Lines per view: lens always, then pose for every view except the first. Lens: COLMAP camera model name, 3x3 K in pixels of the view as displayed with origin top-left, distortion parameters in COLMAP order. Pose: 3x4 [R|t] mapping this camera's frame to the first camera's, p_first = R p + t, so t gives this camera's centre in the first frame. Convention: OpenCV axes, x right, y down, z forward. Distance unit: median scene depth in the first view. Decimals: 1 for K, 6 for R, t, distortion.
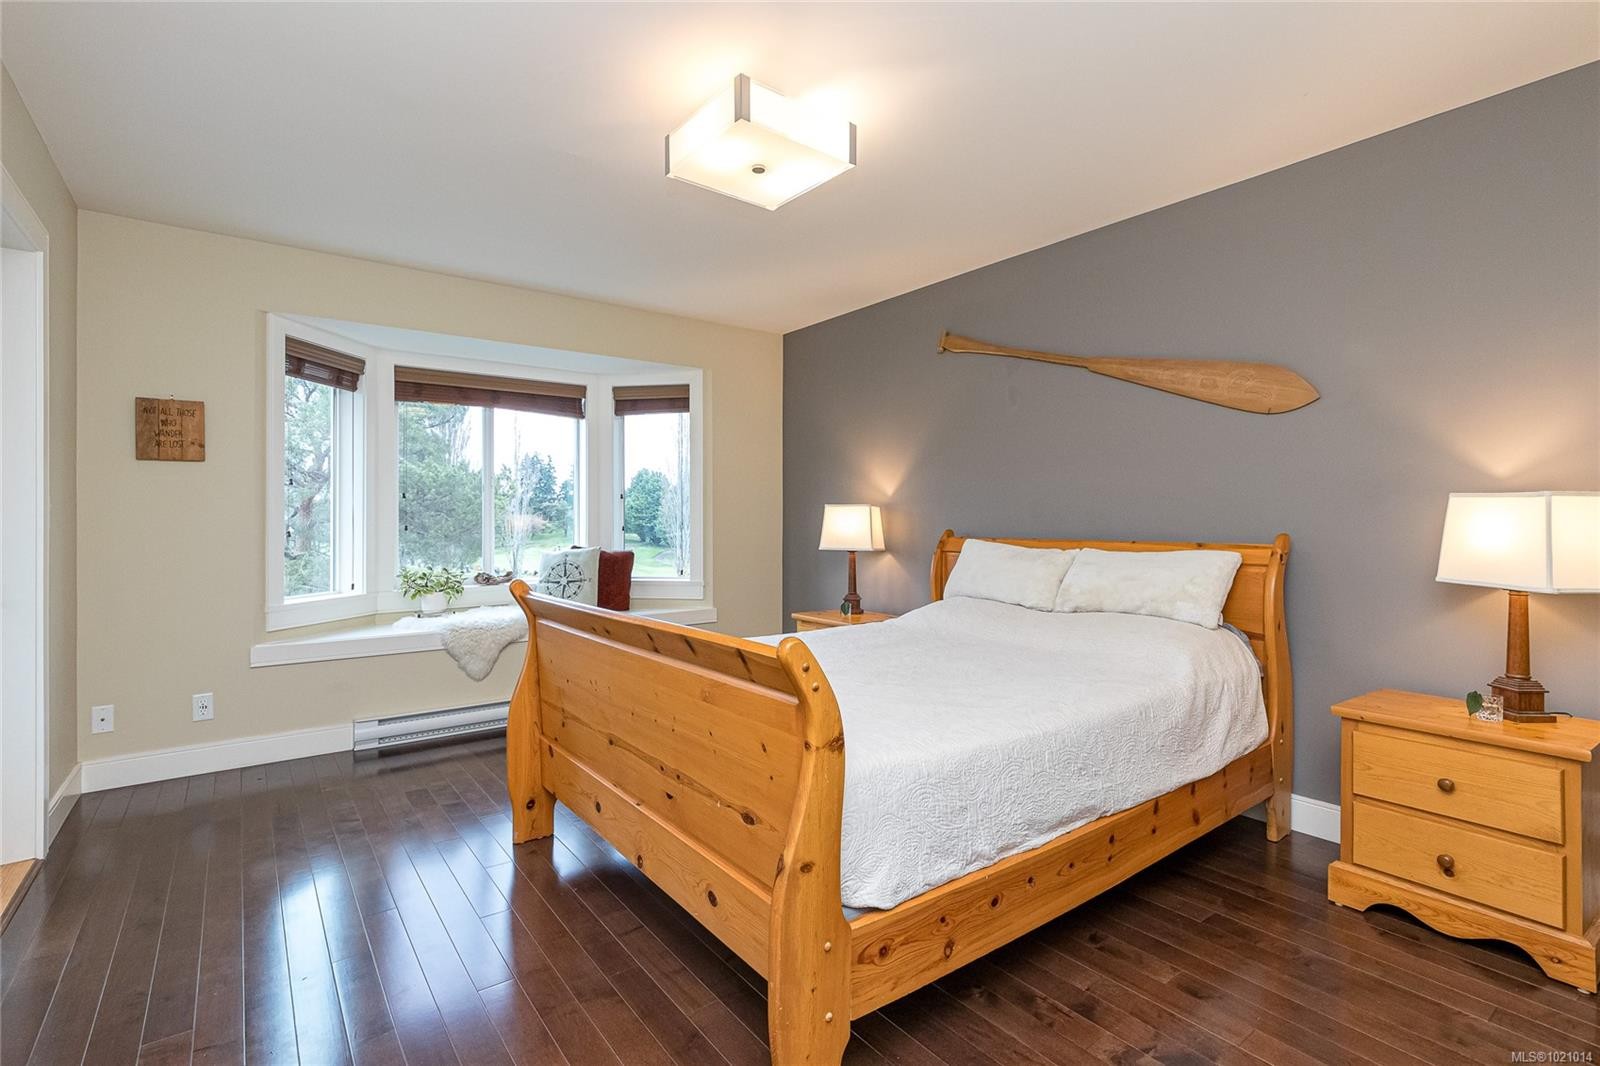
lens RADIAL K [[745.3, 0, 760.7], [0, 745.3, 519.0], [0, 0, 1]] dist [-0.001596, -0.000501]
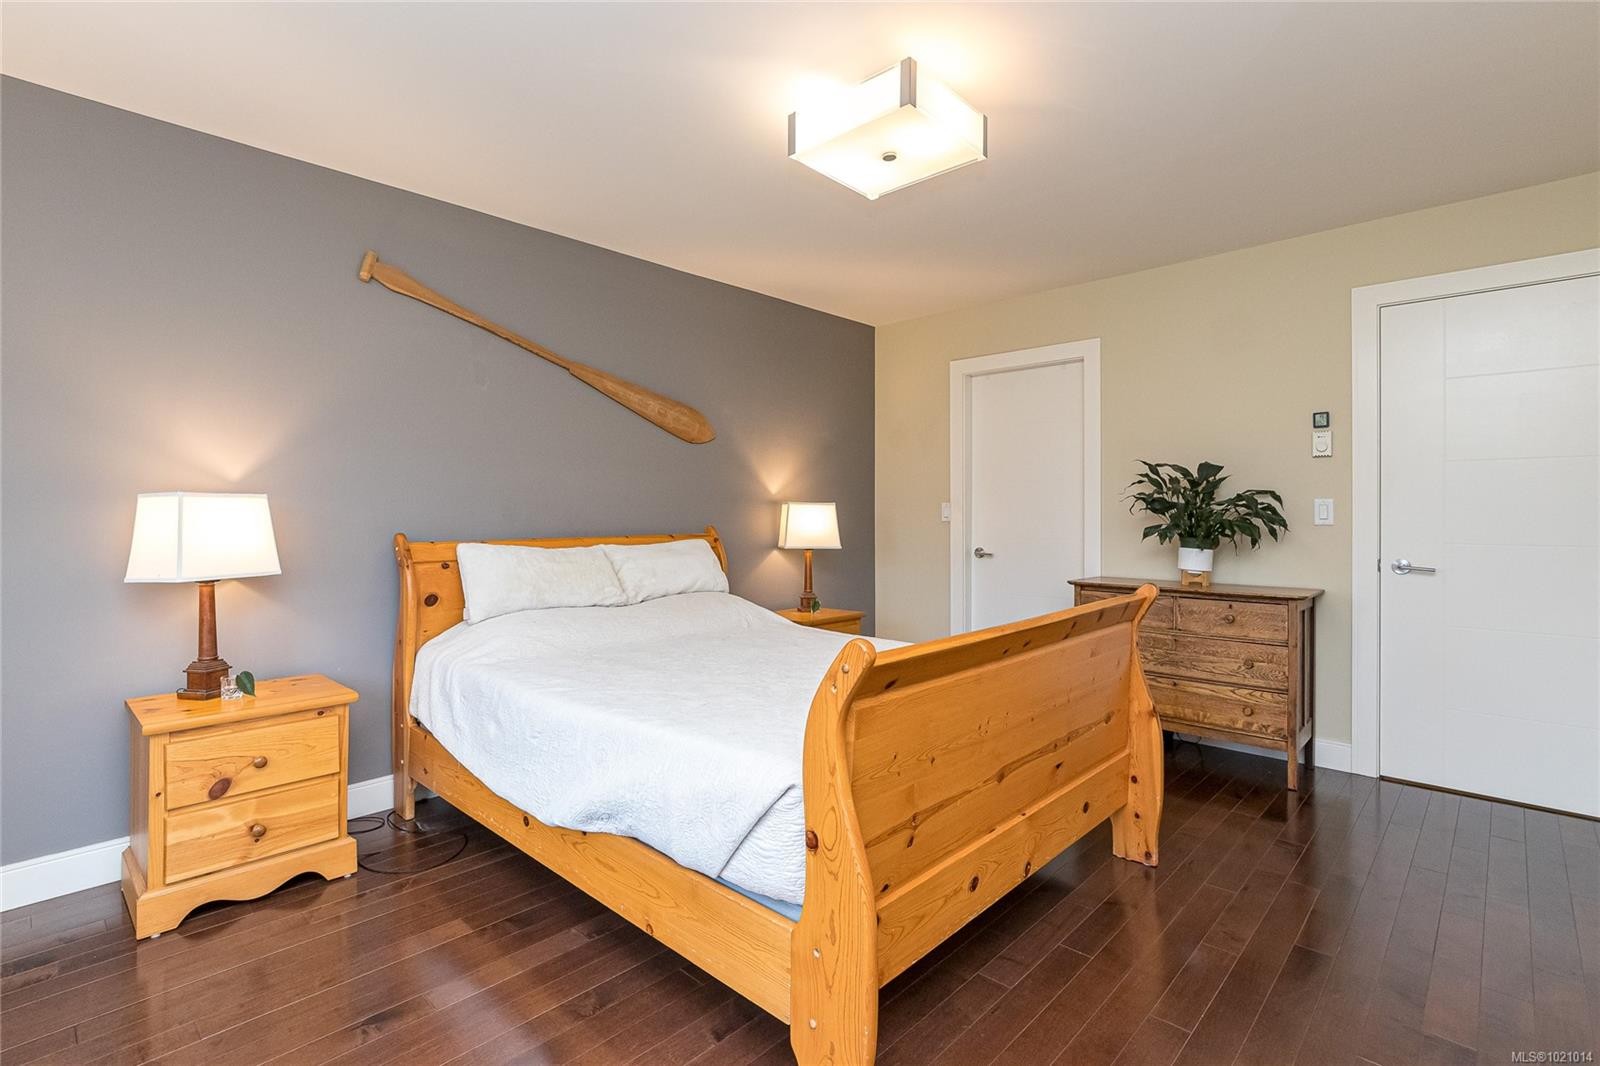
lens RADIAL K [[745.3, 0, 797.0], [0, 745.3, 521.1], [0, 0, 1]] dist [-0.001596, -0.000501]
pose [[-0.207374, -0.009494, 0.978216, -0.473801], [0.006563, 0.999917, 0.011096, -0.002861], [-0.978240, 0.008721, -0.207294, 0.676369]]
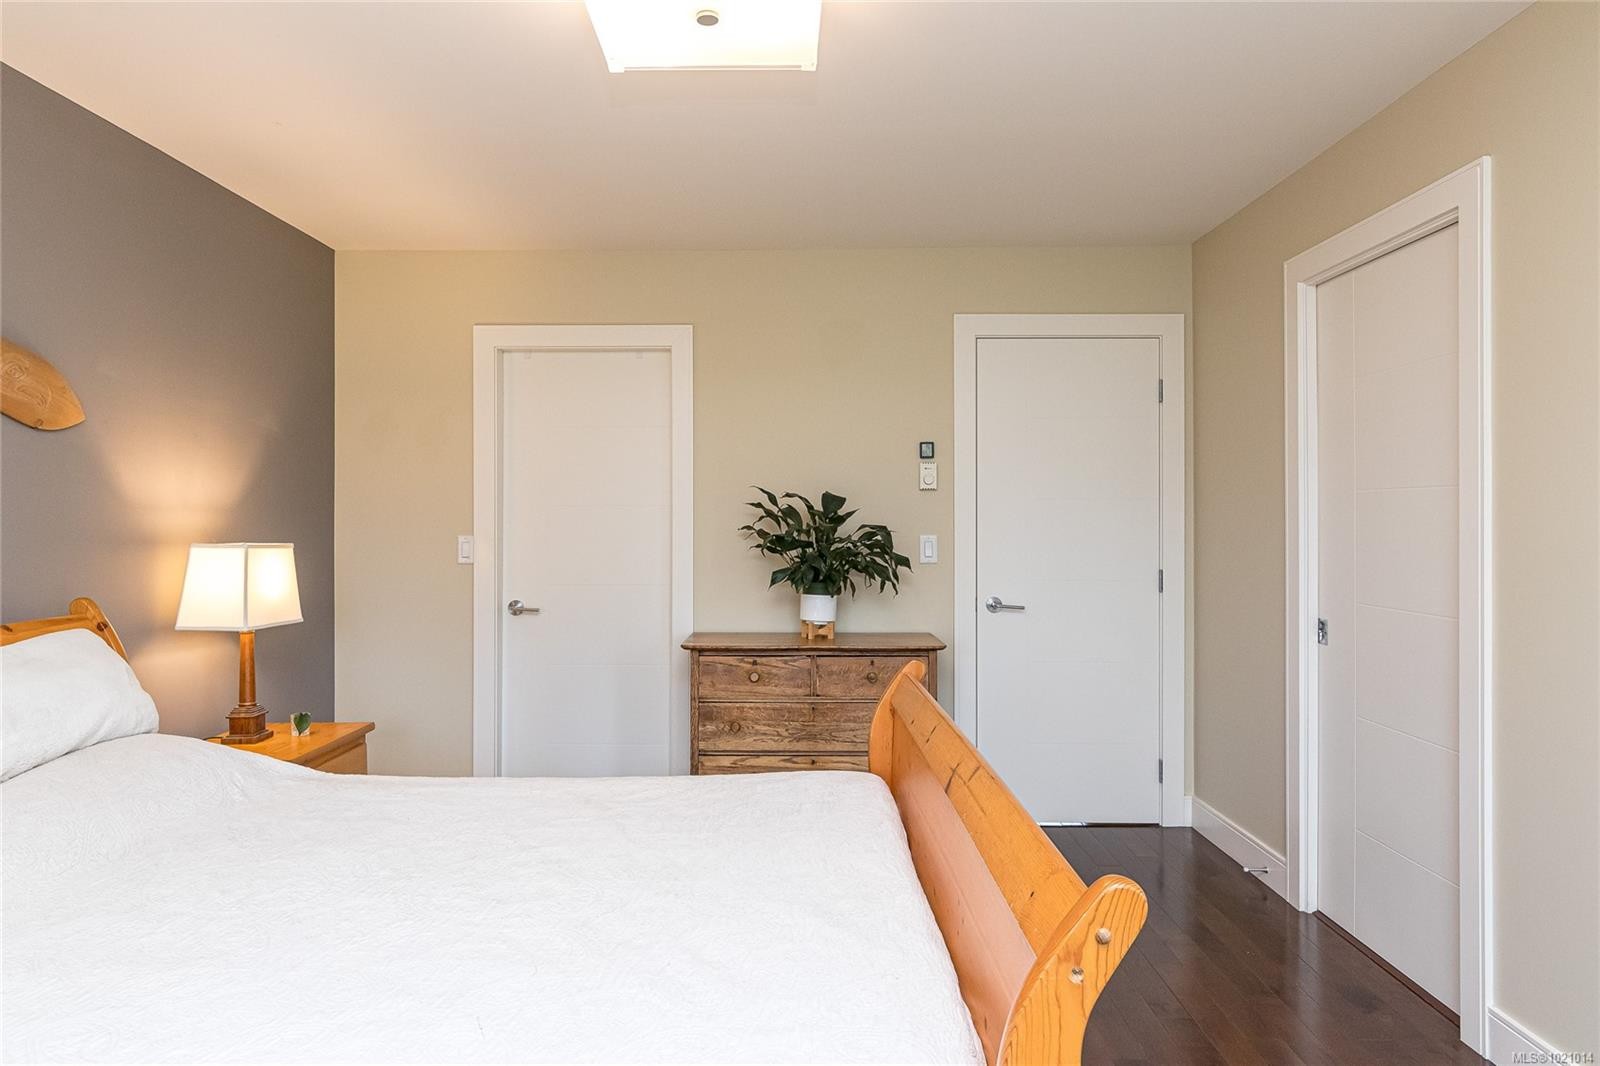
lens RADIAL K [[958.3, 0, 801.0], [0, 958.3, 520.1], [0, 0, 1]] dist [0.008929, -0.000656]
pose [[-0.813125, 0.000844, 0.582088, -0.261023], [0.005416, 0.999967, 0.006115, -0.035828], [-0.582063, 0.008125, -0.813103, 0.809824]]
